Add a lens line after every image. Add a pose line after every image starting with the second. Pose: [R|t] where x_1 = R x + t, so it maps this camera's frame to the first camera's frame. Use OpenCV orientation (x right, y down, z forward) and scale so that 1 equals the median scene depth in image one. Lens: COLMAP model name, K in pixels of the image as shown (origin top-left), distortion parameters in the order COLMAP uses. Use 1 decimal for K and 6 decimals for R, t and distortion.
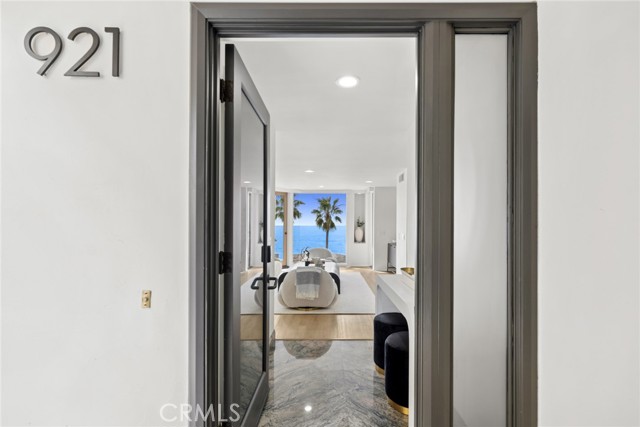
lens RADIAL K [[291.9, 0, 326.1], [0, 291.9, 213.0], [0, 0, 1]] dist [-0.003739, -0.000408]
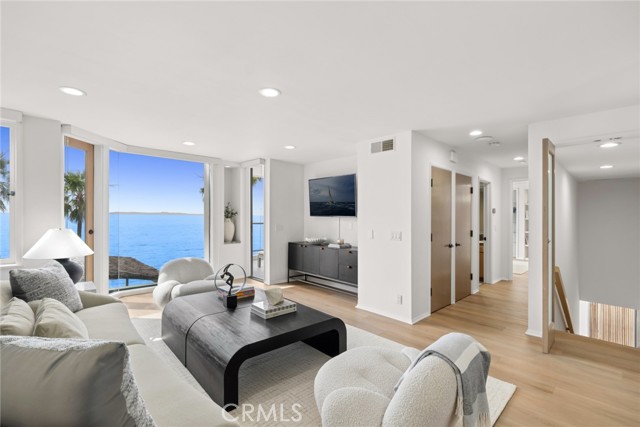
lens RADIAL K [[291.9, 0, 326.1], [0, 291.9, 213.0], [0, 0, 1]] dist [-0.003739, -0.000408]
pose [[0.716745, 0.014755, 0.697180, -0.187565], [-0.040149, 0.998991, 0.020133, 0.013619], [-0.696179, -0.042421, 0.716614, 0.392830]]
